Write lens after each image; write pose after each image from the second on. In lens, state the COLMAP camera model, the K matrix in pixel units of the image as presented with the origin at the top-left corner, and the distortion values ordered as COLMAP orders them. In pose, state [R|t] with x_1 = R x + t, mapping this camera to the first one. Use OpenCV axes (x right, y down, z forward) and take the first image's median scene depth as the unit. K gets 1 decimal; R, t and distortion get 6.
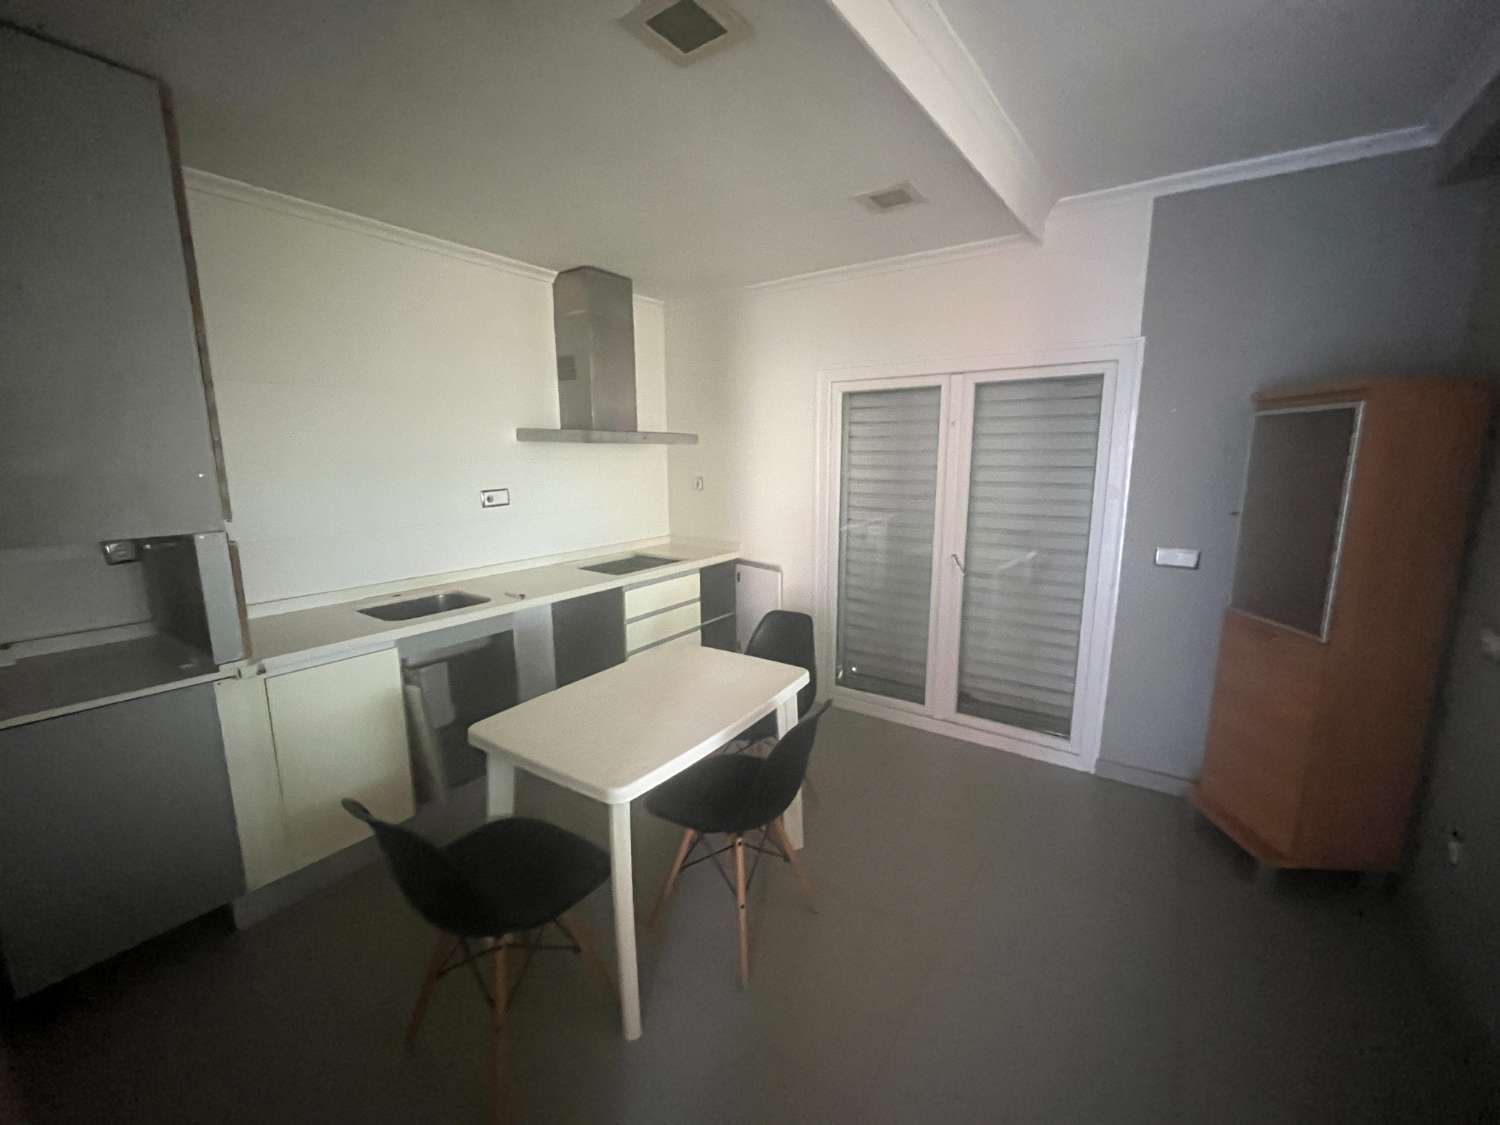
lens RADIAL K [[609.7, 0, 737.2], [0, 609.7, 570.0], [0, 0, 1]] dist [-0.001542, -0.000547]
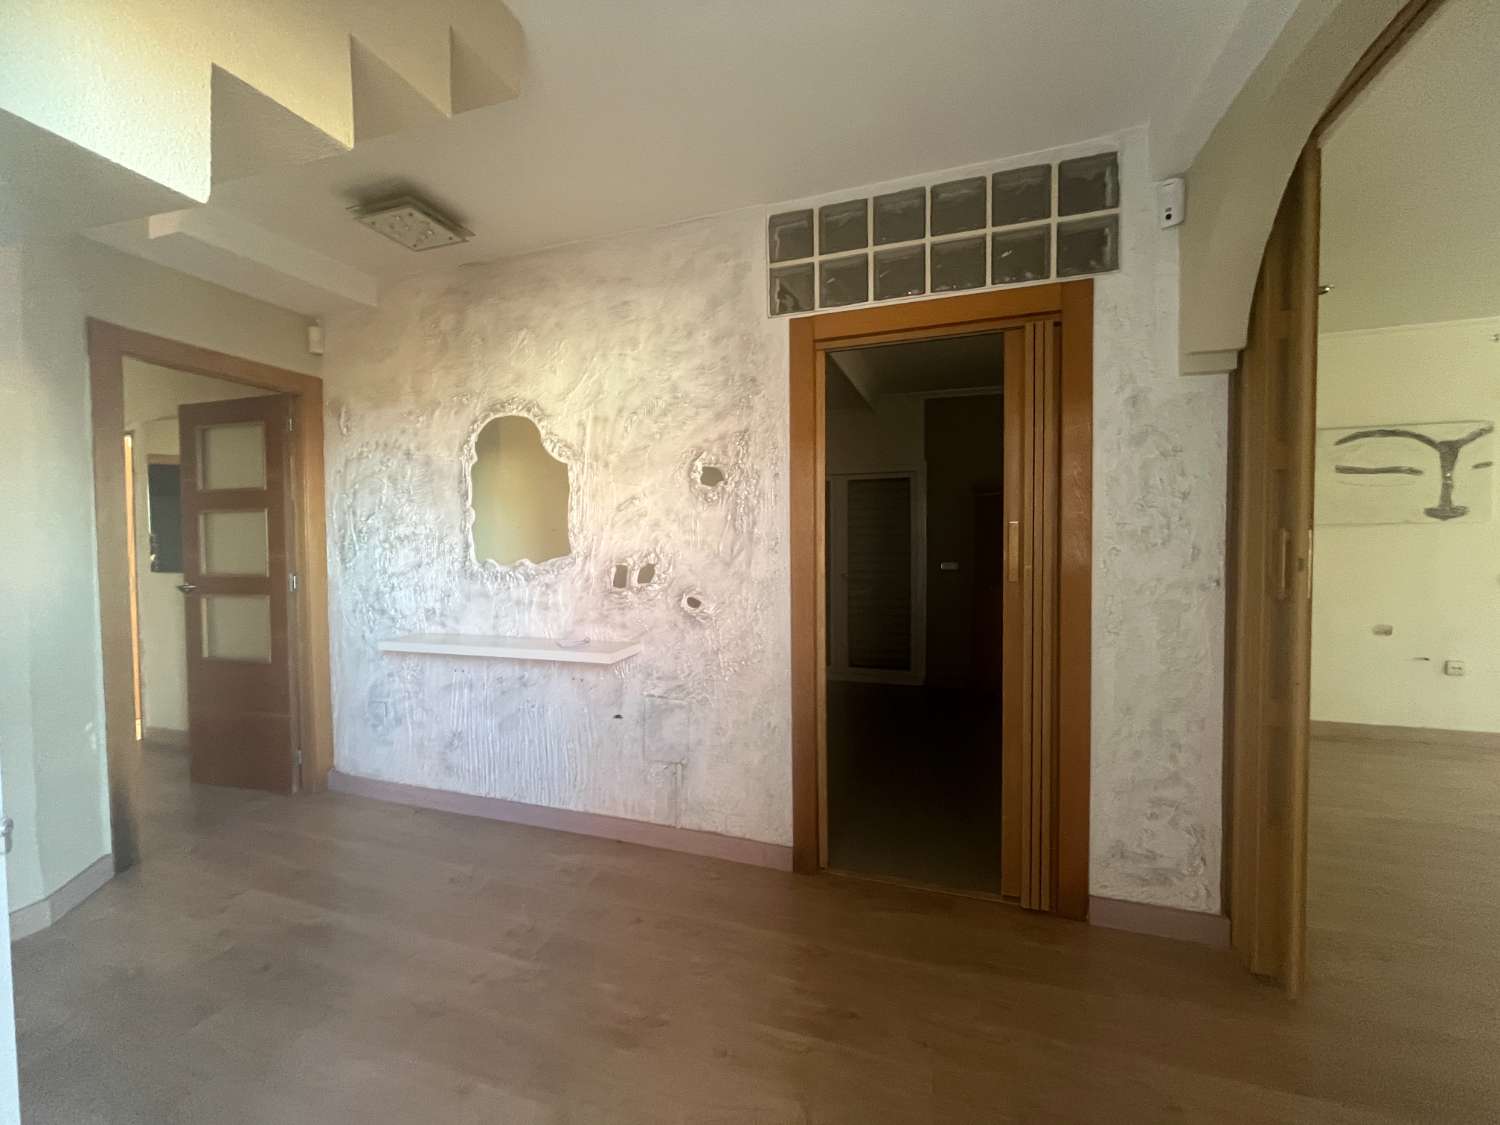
lens RADIAL K [[609.7, 0, 746.6], [0, 609.7, 561.2], [0, 0, 1]] dist [-0.001542, -0.000547]
pose [[0.951401, -0.016365, 0.307519, -0.471039], [0.061015, 0.988808, -0.136147, 0.171587], [-0.301850, 0.148294, 0.941751, -0.610553]]
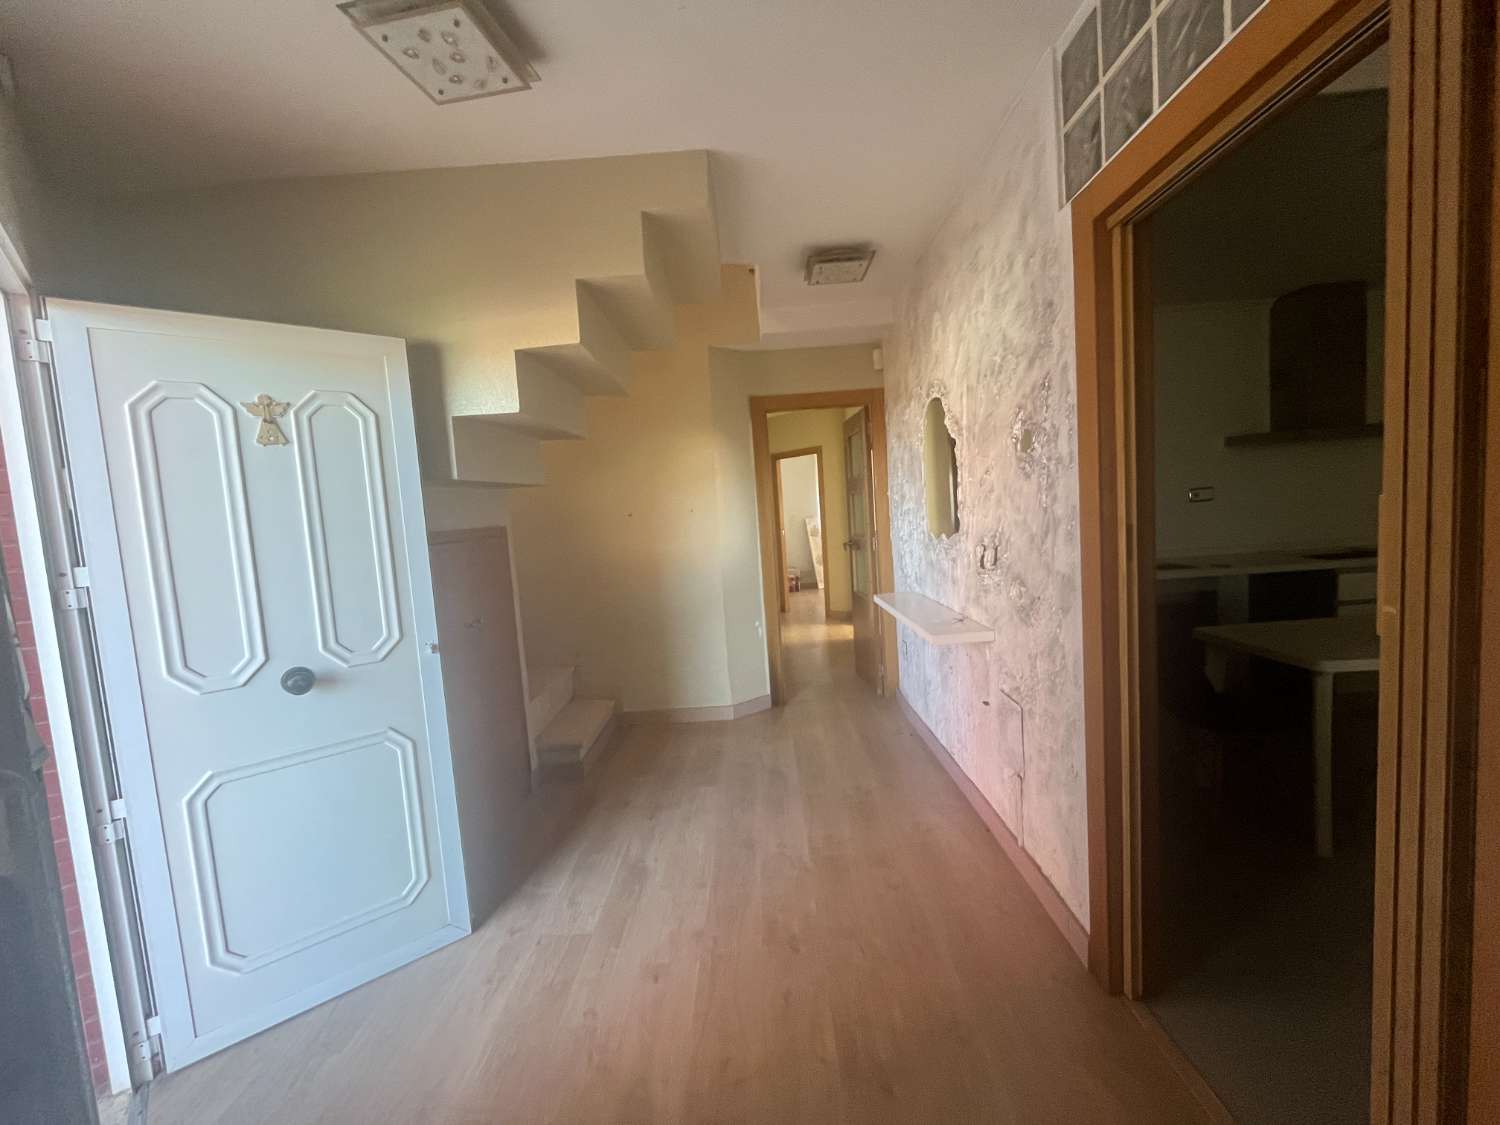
lens RADIAL K [[609.7, 0, 749.1], [0, 609.7, 563.5], [0, 0, 1]] dist [-0.001542, -0.000547]
pose [[0.574951, 0.030410, -0.817622, 0.093219], [-0.073901, 0.997155, -0.014879, 0.109449], [0.814843, 0.068977, 0.575563, -0.457253]]
